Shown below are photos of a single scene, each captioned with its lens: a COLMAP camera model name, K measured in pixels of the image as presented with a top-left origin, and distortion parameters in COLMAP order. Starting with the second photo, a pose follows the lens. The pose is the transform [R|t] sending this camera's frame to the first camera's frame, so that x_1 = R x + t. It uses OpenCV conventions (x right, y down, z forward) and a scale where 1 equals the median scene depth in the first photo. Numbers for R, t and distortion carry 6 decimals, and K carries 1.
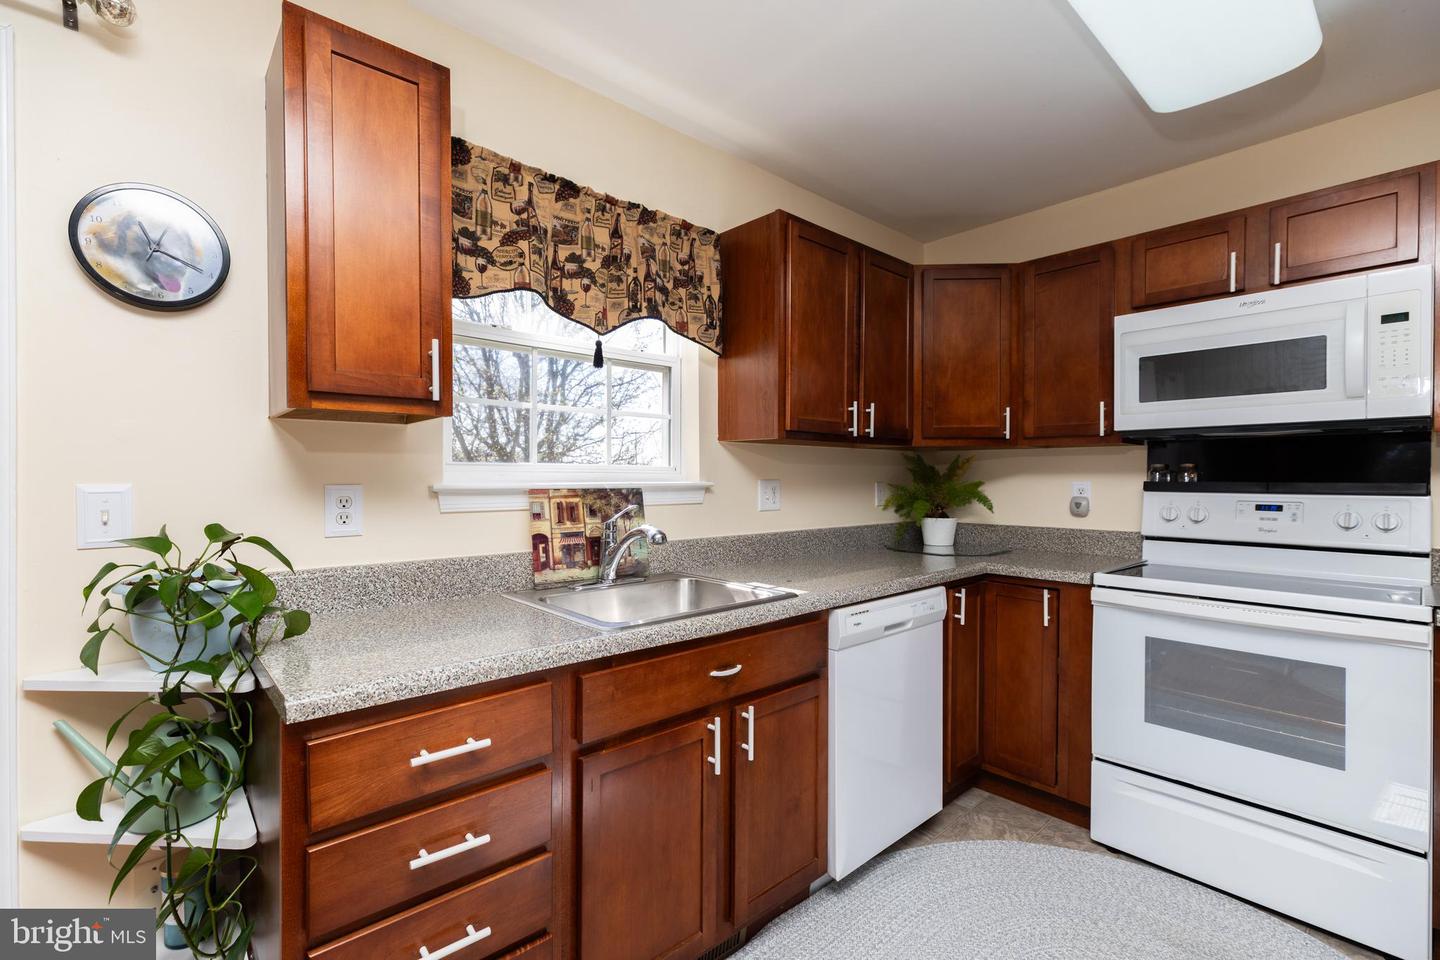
lens RADIAL K [[653.0, 0, 720.5], [0, 653.0, 481.1], [0, 0, 1]] dist [0.008937, -0.000435]
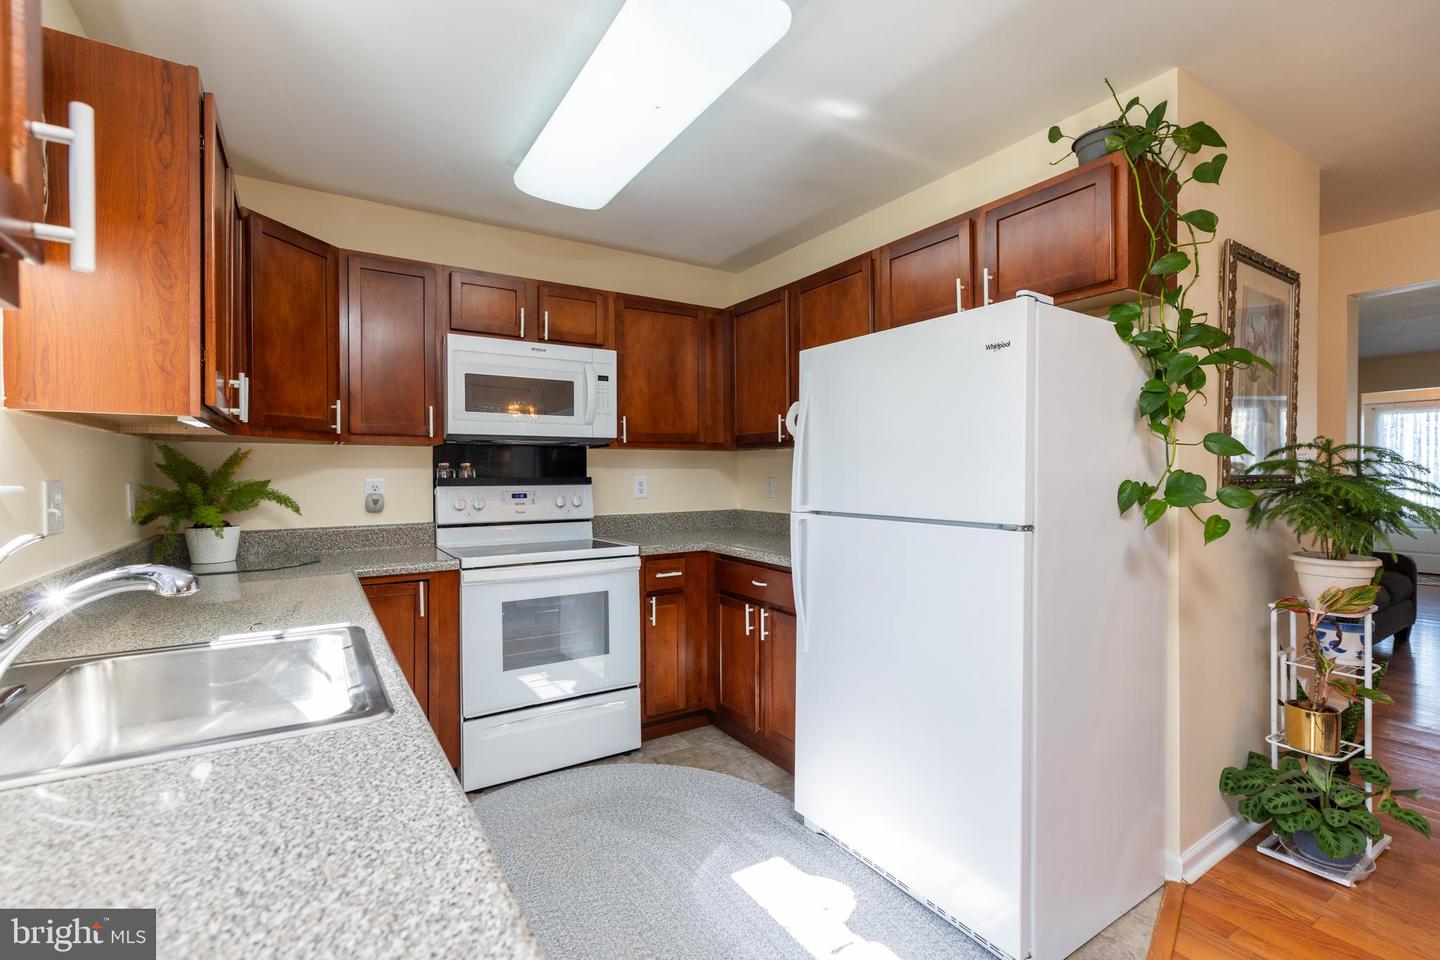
lens RADIAL K [[653.0, 0, 740.3], [0, 653.0, 475.1], [0, 0, 1]] dist [0.008937, -0.000435]
pose [[0.131732, -0.004595, 0.991275, -0.499228], [0.011733, 0.999926, 0.003076, -0.001999], [-0.991216, 0.011226, 0.131777, 0.377308]]
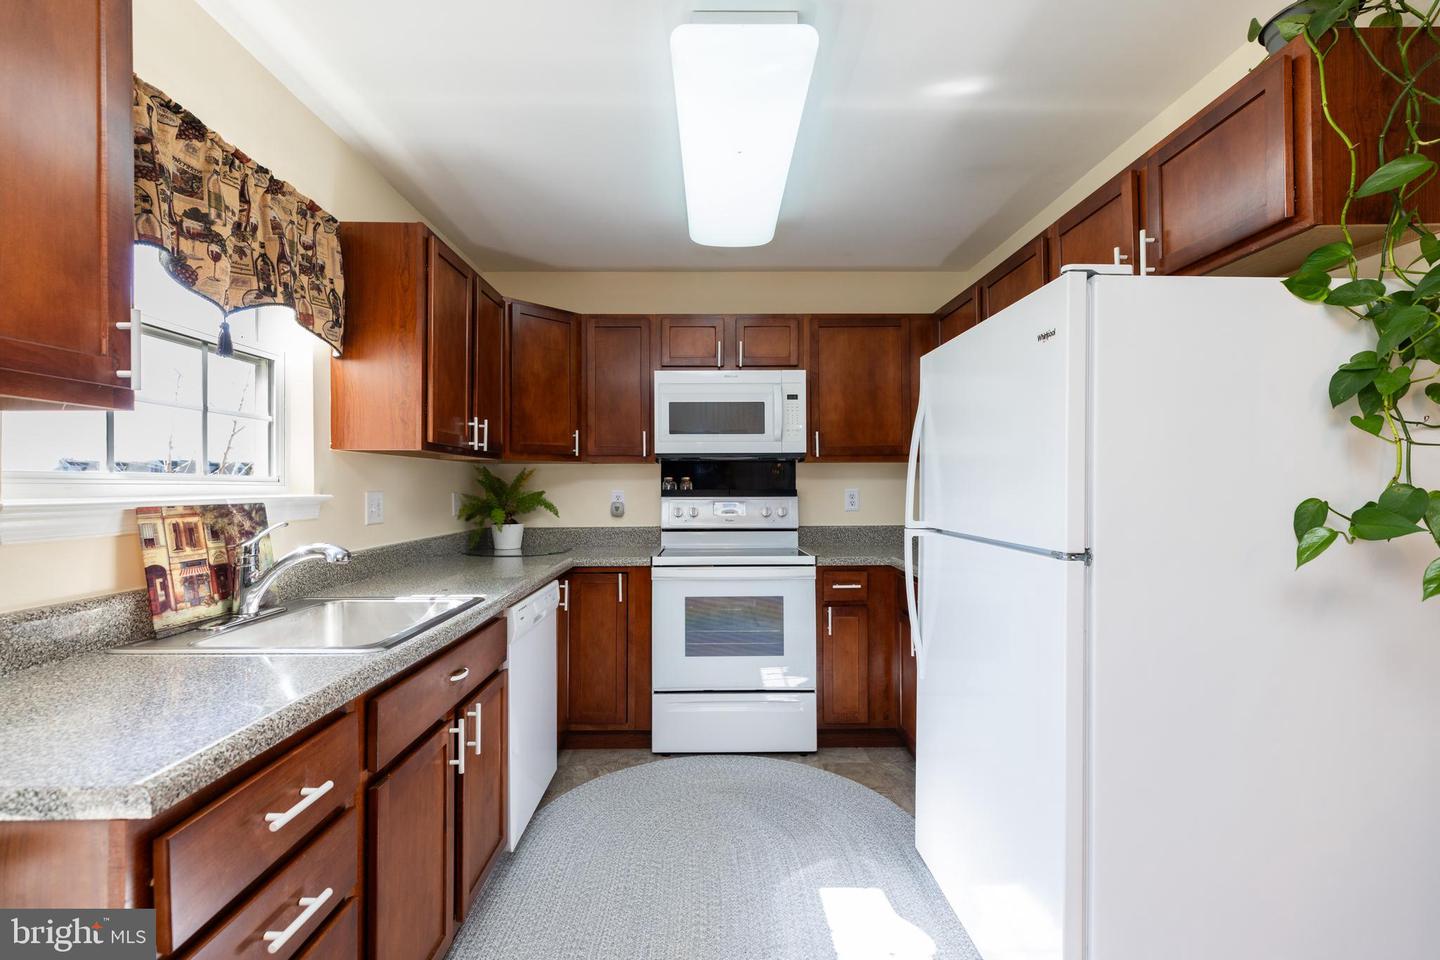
lens RADIAL K [[653.0, 0, 733.8], [0, 653.0, 478.8], [0, 0, 1]] dist [0.008937, -0.000435]
pose [[0.640996, 0.004137, 0.767533, -0.376034], [0.009846, 0.999859, -0.013612, -0.002820], [-0.767481, 0.016282, 0.640865, -0.007714]]
